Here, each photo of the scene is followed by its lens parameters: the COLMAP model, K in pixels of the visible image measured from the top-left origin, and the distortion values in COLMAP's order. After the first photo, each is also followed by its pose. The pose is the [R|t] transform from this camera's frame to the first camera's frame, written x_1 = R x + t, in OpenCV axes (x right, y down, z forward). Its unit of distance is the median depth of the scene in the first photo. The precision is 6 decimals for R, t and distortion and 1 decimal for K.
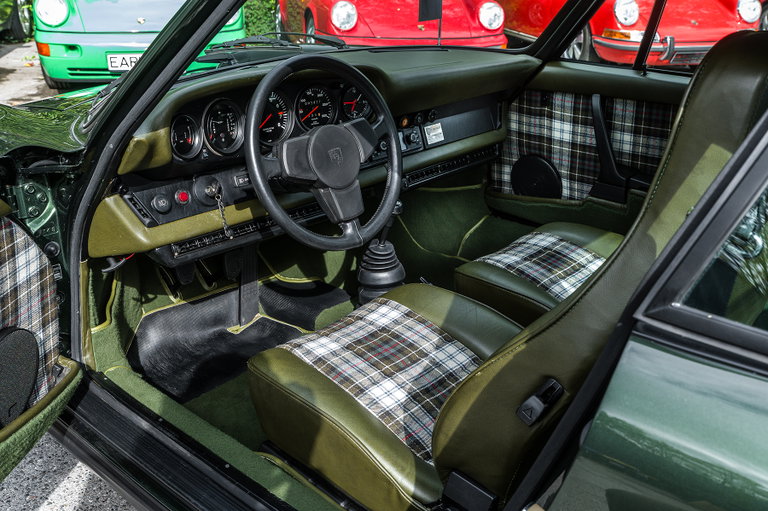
lens RADIAL K [[771.2, 0, 402.3], [0, 771.2, 252.4], [0, 0, 1]] dist [0.019426, 0.000000]
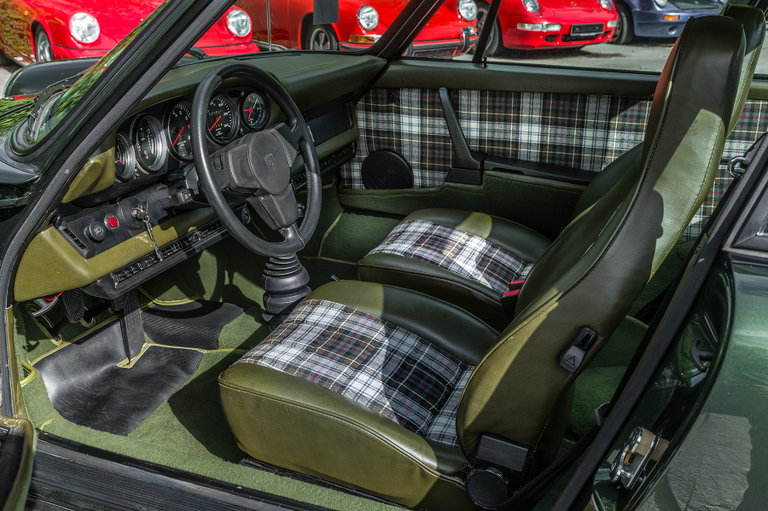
lens RADIAL K [[771.2, 0, 395.4], [0, 771.2, 254.2], [0, 0, 1]] dist [0.019426, 0.000000]
pose [[0.933211, -0.138288, 0.331653, -0.212060], [0.140464, 0.989931, 0.017527, -0.001653], [-0.330737, 0.030228, 0.943239, 0.007976]]
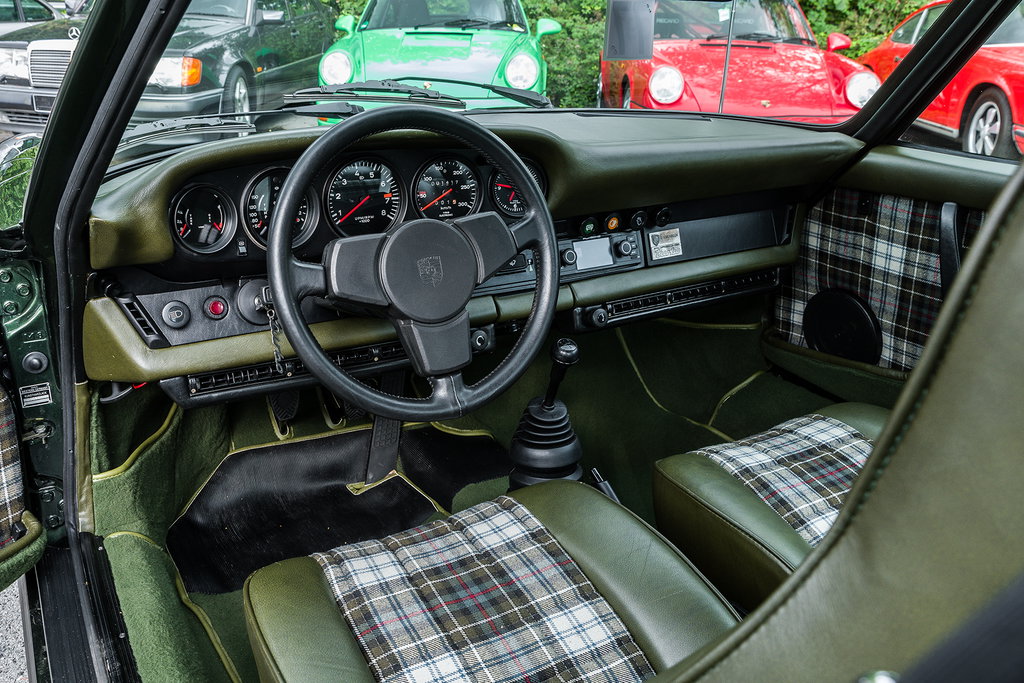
lens RADIAL K [[865.5, 0, 470.0], [0, 865.5, 334.7], [0, 0, 1]] dist [-0.017465, 0.006728]
pose [[0.943046, 0.119038, -0.310634, 0.124279], [-0.125970, 0.992031, -0.002275, -0.056671], [0.307888, 0.041276, 0.950527, 0.264190]]
